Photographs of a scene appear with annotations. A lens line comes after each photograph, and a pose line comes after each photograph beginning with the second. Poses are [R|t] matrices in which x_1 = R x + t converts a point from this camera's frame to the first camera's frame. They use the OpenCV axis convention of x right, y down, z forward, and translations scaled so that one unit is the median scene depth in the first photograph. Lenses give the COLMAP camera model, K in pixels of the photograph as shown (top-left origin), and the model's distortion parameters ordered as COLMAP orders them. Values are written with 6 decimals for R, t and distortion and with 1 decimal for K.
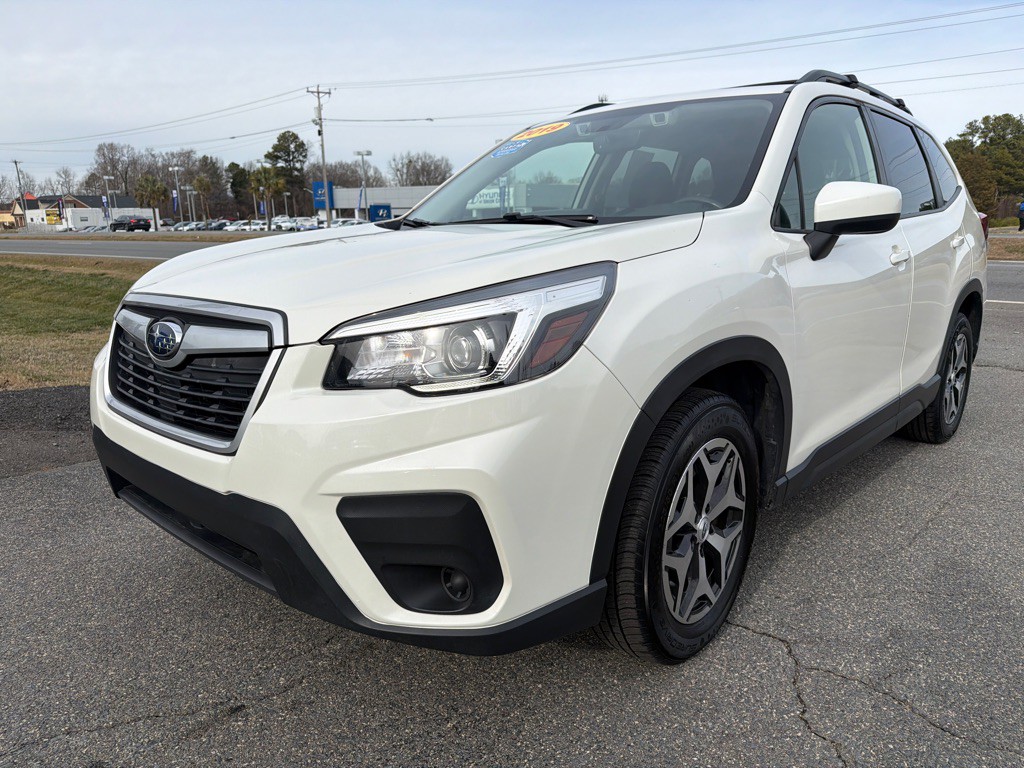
lens RADIAL K [[732.0, 0, 508.4], [0, 732.0, 384.4], [0, 0, 1]] dist [0.001276, -0.006471]
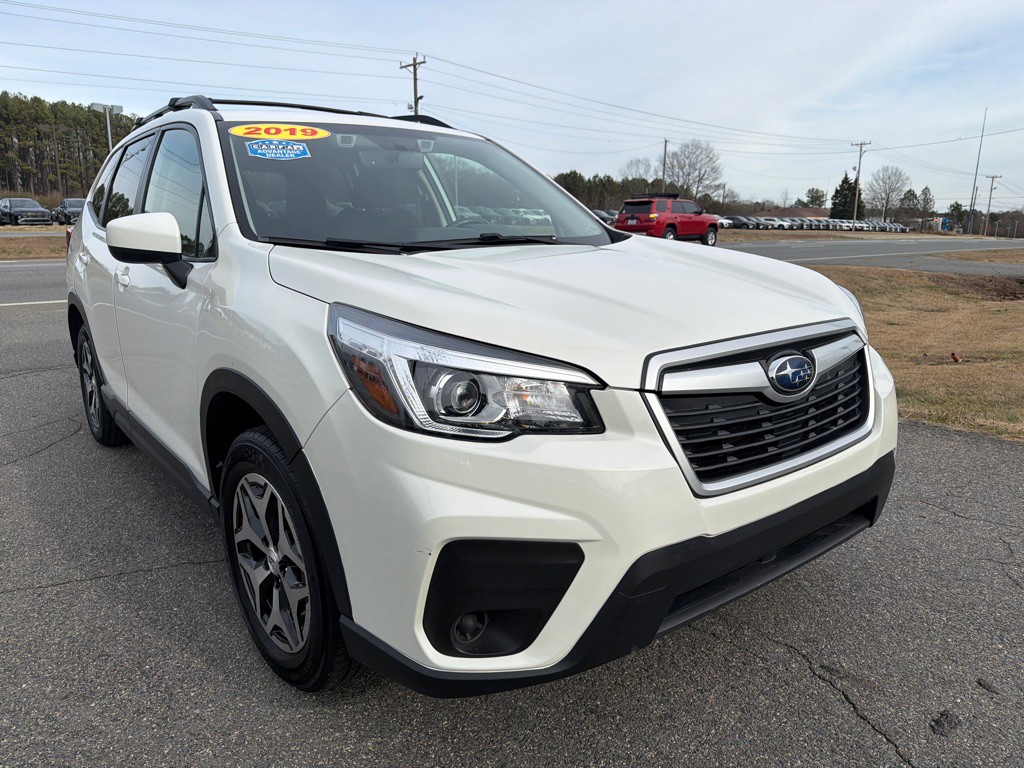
lens RADIAL K [[729.9, 0, 509.3], [0, 729.9, 371.0], [0, 0, 1]] dist [0.000140, -0.005308]
pose [[0.164980, -0.194452, 0.966939, -1.506632], [0.204113, 0.965881, 0.159413, -0.304459], [-0.964945, 0.171065, 0.199041, 1.199578]]
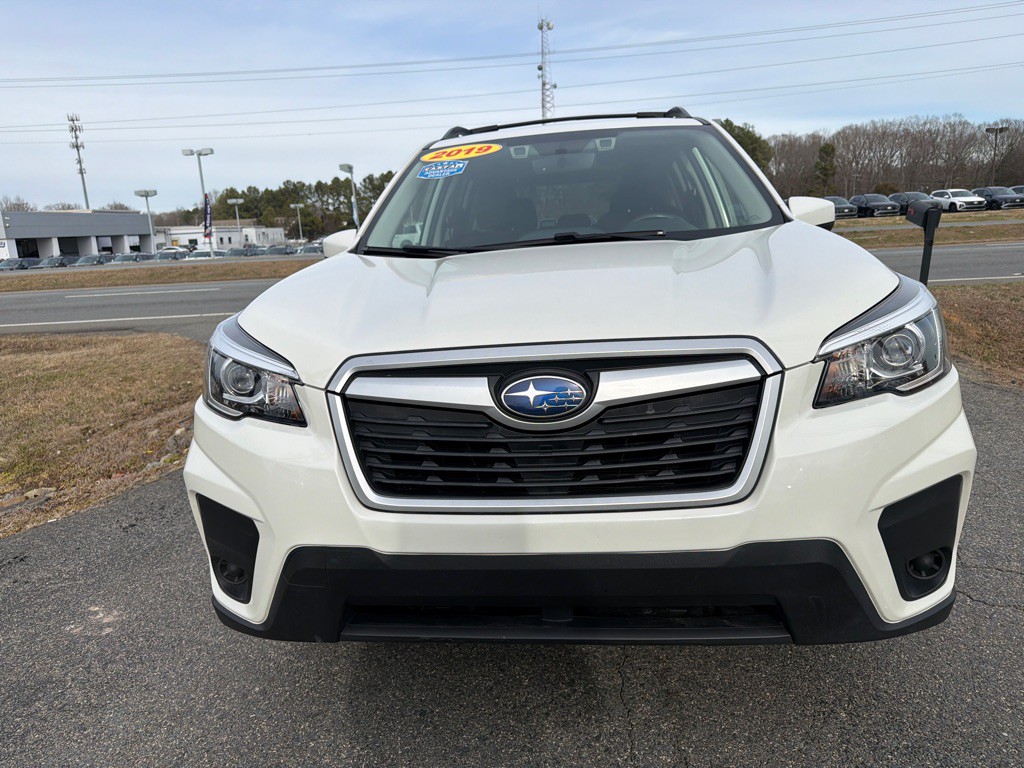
lens RADIAL K [[731.3, 0, 507.3], [0, 731.3, 372.5], [0, 0, 1]] dist [0.001694, -0.008242]
pose [[0.804169, -0.146928, 0.575955, -0.983600], [0.173127, 0.984854, 0.009512, -0.105247], [-0.568629, 0.092064, 0.817426, 0.374957]]
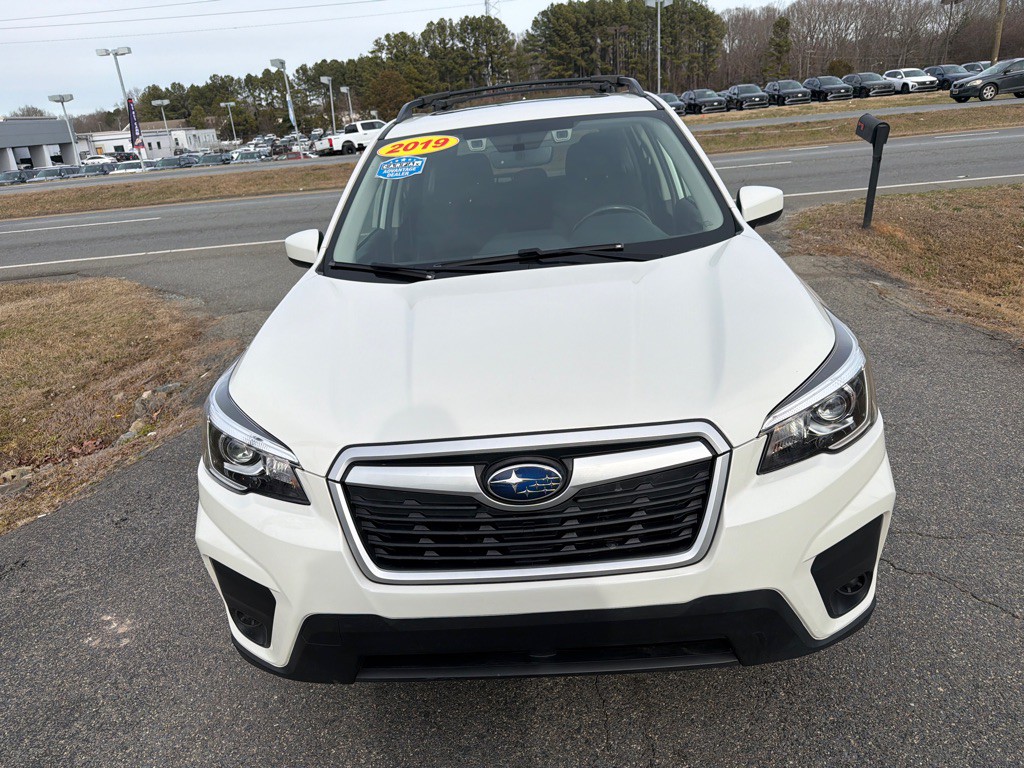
lens RADIAL K [[732.0, 0, 508.4], [0, 732.0, 384.4], [0, 0, 1]] dist [0.001276, -0.006471]
pose [[0.759207, -0.276049, 0.589408, -1.010382], [0.216702, 0.961141, 0.171019, -0.347505], [-0.613714, -0.002113, 0.789526, 0.305344]]
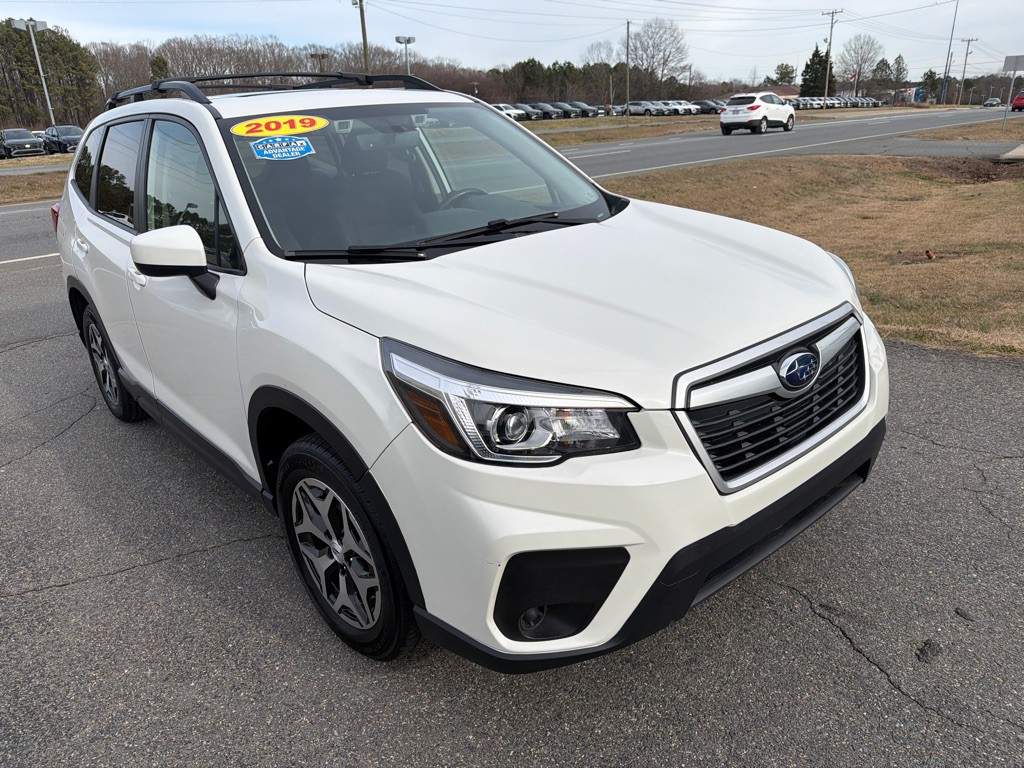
lens RADIAL K [[726.8, 0, 497.0], [0, 726.8, 388.1], [0, 0, 1]] dist [0.017607, -0.022622]
pose [[0.128111, -0.348296, 0.928589, -1.574869], [0.263602, 0.914584, 0.306676, -0.498233], [-0.956087, 0.205489, 0.208980, 1.239031]]
